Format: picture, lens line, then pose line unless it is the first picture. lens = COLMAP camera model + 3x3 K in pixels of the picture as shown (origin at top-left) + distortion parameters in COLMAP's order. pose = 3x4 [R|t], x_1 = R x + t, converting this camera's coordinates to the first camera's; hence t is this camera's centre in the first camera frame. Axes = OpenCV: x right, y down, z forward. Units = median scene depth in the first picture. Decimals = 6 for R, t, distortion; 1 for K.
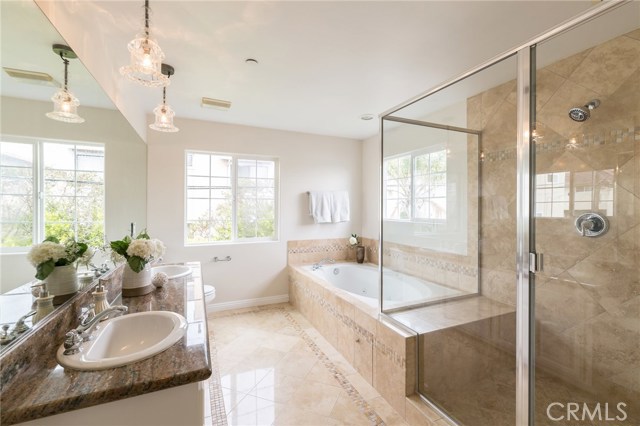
lens RADIAL K [[281.8, 0, 318.7], [0, 281.8, 210.4], [0, 0, 1]] dist [0.000792, 0.000855]
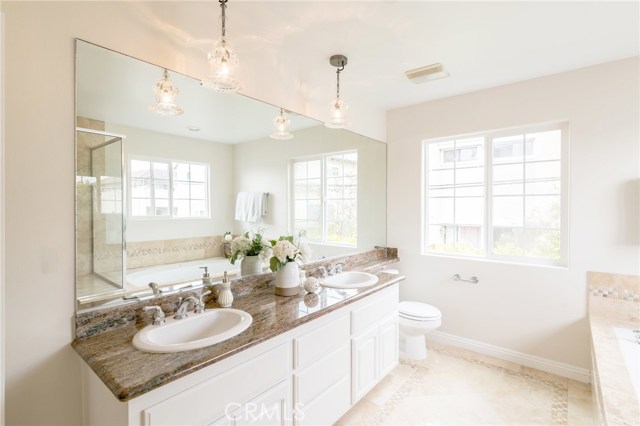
lens RADIAL K [[306.2, 0, 318.4], [0, 306.2, 210.5], [0, 0, 1]] dist [-0.004145, 0.000897]
pose [[0.438094, 0.010112, -0.898872, 0.212940], [-0.007743, 0.999942, 0.007475, -0.009545], [0.898896, 0.003685, 0.438147, 0.314974]]
